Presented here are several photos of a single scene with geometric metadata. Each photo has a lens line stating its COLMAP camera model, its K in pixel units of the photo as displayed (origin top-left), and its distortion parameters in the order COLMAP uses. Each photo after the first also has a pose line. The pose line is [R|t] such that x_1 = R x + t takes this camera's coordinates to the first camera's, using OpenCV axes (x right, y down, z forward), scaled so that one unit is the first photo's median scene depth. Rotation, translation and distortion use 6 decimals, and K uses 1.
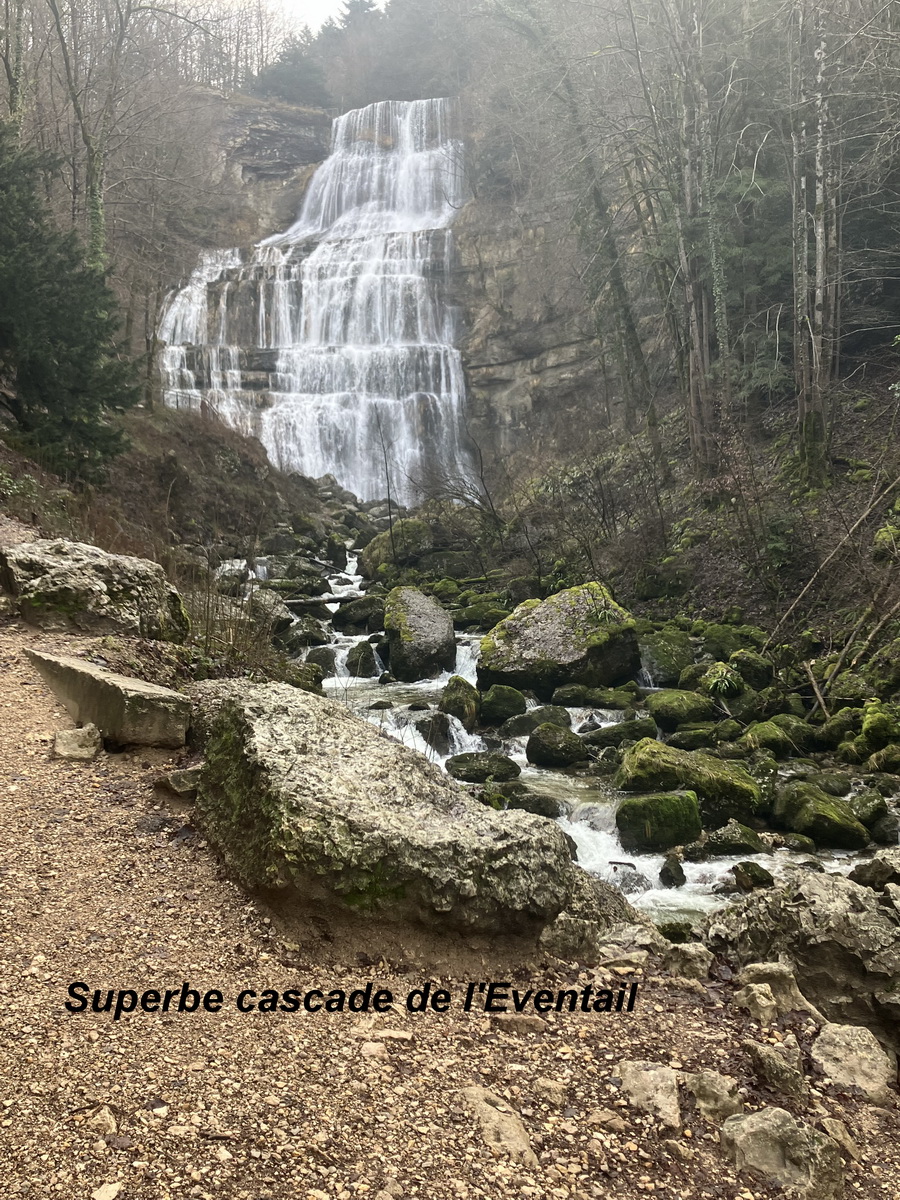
lens RADIAL K [[1250.9, 0, 450.0], [0, 1250.9, 600.0], [0, 0, 1]] dist [0.020455, 0.004541]
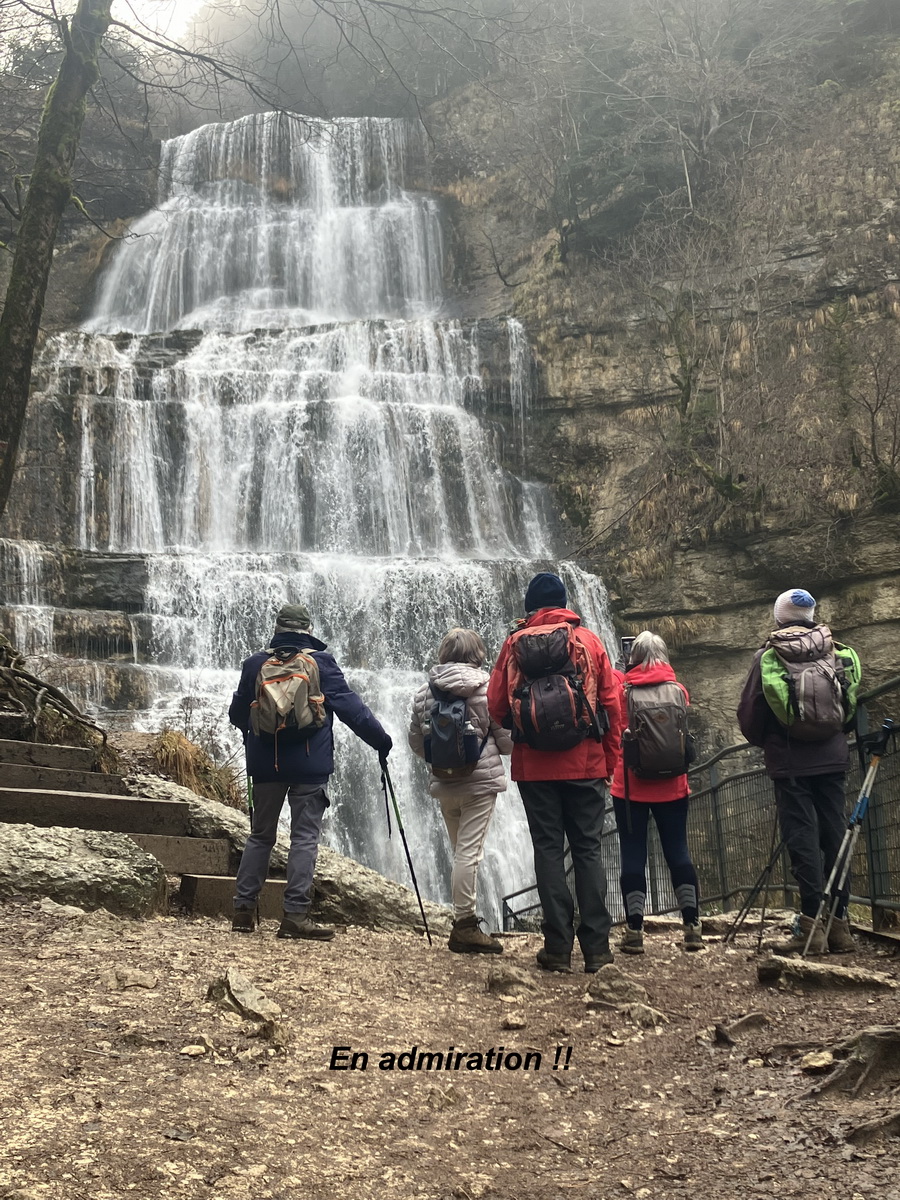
lens RADIAL K [[1459.6, 0, 450.0], [0, 1459.6, 600.0], [0, 0, 1]] dist [0.206050, -0.746917]
pose [[0.964826, 0.035661, 0.260459, -0.159788], [0.019076, 0.978648, -0.204657, -0.088346], [-0.262196, 0.202427, 0.943545, 0.528814]]
